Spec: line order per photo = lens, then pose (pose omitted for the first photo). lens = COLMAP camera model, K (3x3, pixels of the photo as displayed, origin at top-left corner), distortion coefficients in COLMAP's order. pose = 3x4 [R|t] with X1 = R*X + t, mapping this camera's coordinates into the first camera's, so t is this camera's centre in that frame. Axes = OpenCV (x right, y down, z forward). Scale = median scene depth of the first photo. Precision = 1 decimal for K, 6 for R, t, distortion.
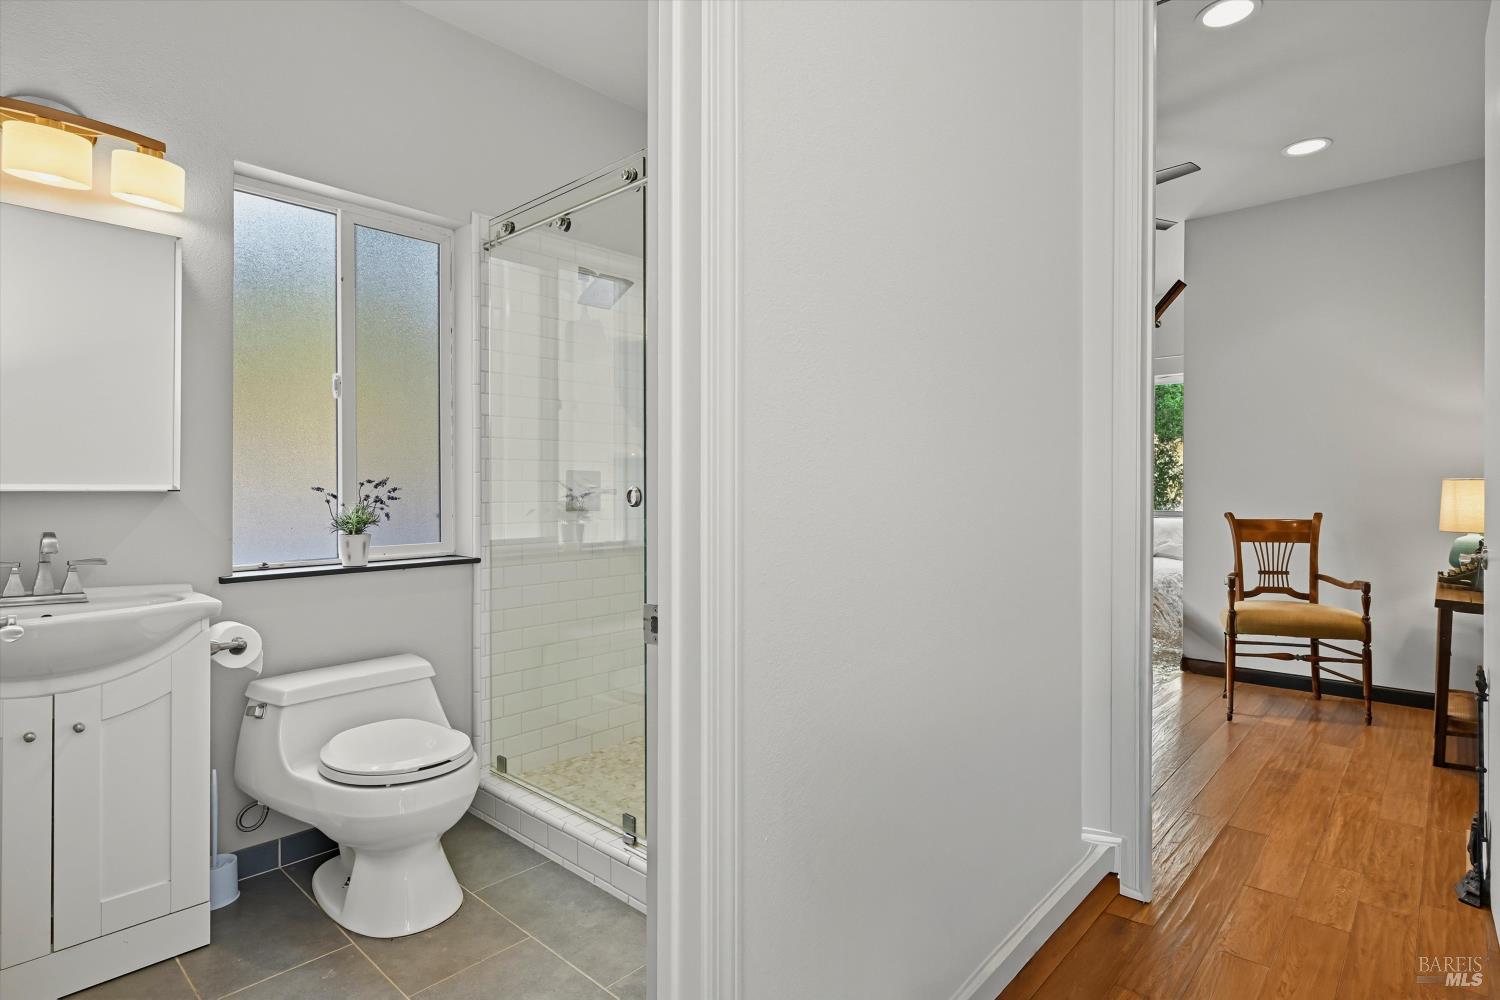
lens RADIAL K [[768.0, 0, 751.7], [0, 768.0, 494.2], [0, 0, 1]] dist [-0.002305, -0.000273]
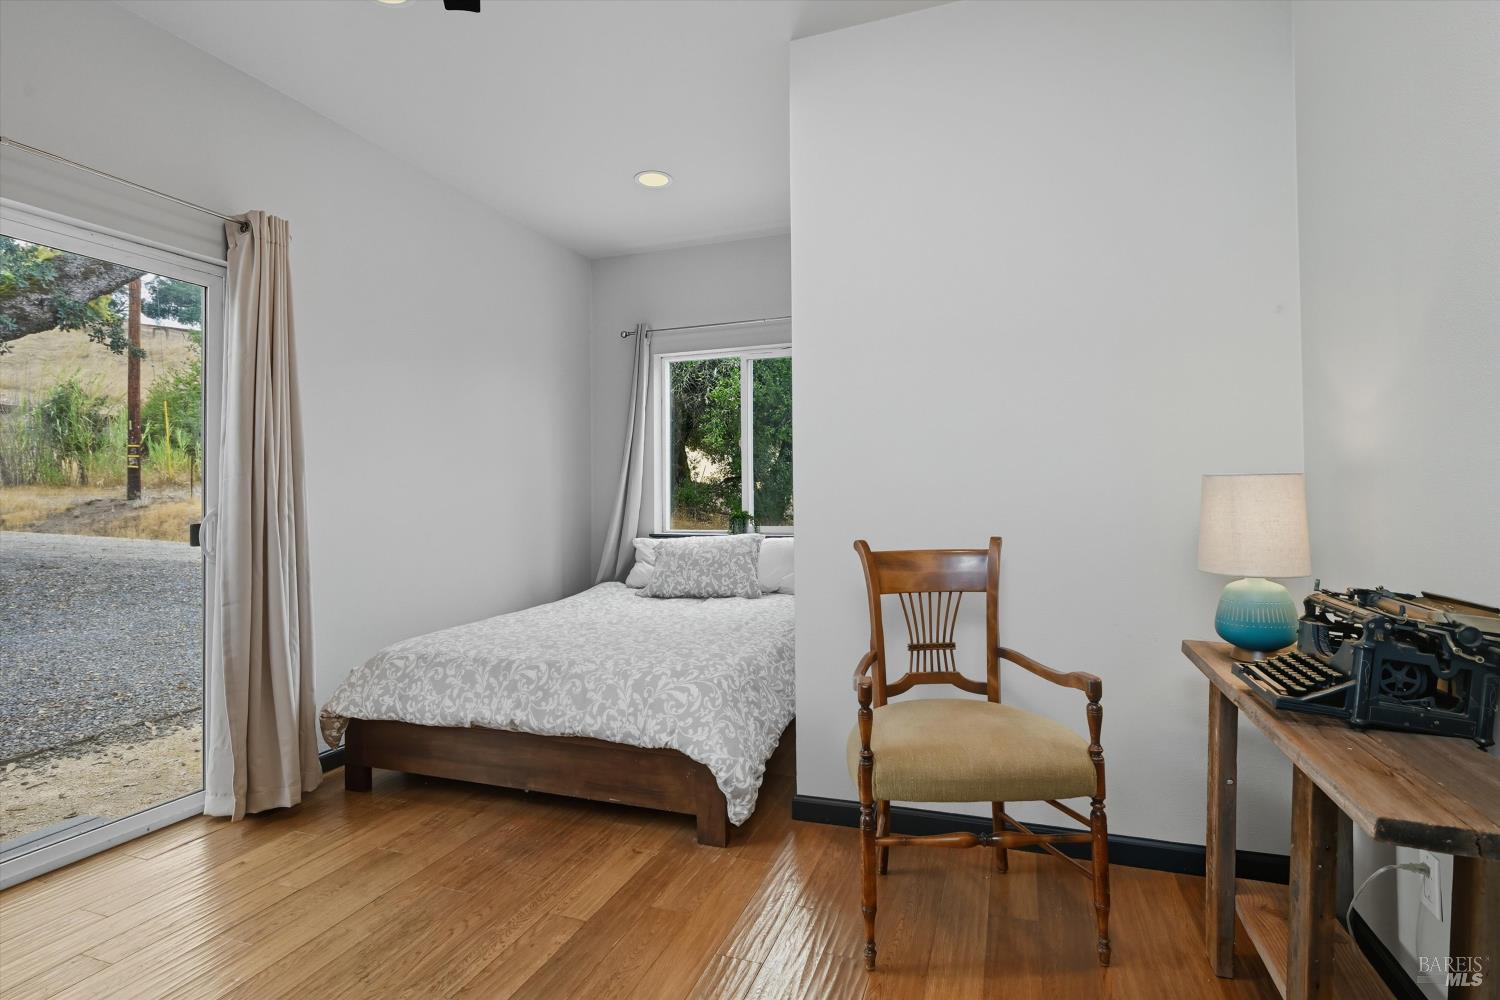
lens RADIAL K [[768.0, 0, 748.1], [0, 768.0, 499.7], [0, 0, 1]] dist [-0.002305, -0.000273]
pose [[0.921229, -0.008423, 0.388931, 0.346861], [0.011293, 0.999923, -0.005094, -0.002447], [-0.388858, 0.009085, 0.921253, 0.545244]]
